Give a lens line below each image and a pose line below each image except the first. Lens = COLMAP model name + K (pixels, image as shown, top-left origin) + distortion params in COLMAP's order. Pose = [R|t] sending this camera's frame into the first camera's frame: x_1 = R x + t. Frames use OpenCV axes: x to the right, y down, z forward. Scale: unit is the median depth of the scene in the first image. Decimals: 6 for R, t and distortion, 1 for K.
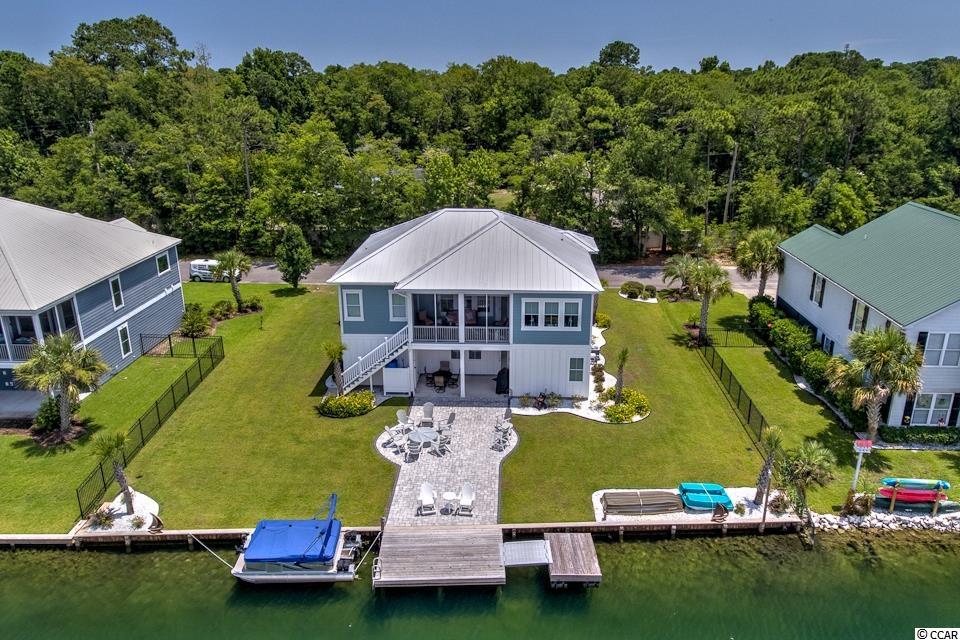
lens RADIAL K [[688.3, 0, 485.7], [0, 688.3, 320.1], [0, 0, 1]] dist [-0.000905, 0.001916]
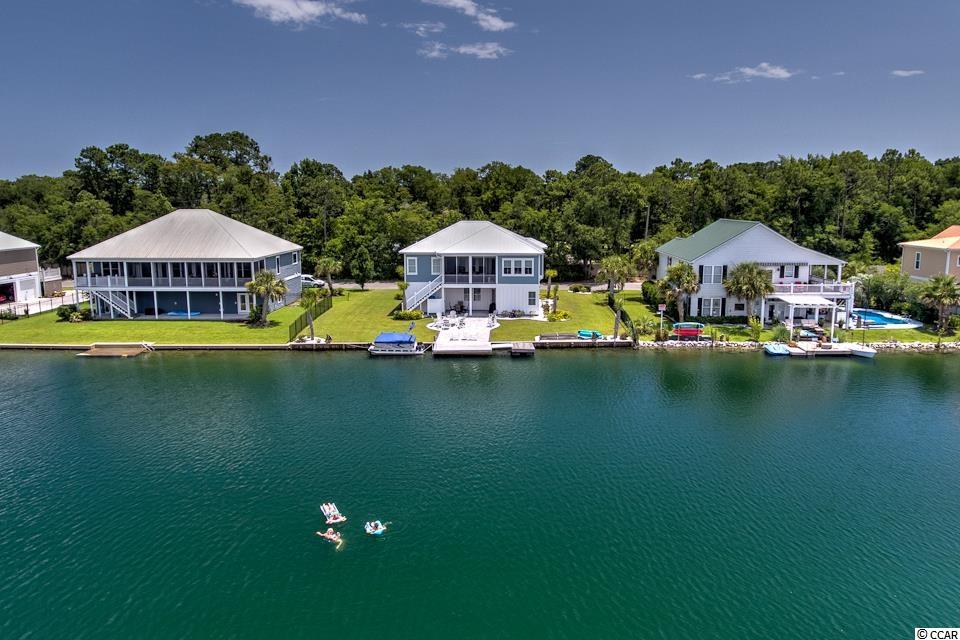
lens RADIAL K [[688.3, 0, 485.7], [0, 688.3, 320.1], [0, 0, 1]] dist [-0.000905, 0.001916]
pose [[0.999997, -0.000016, 0.002243, 0.002620], [0.000389, 0.986101, -0.166148, 0.440937], [-0.002209, 0.166149, 0.986098, -0.826354]]
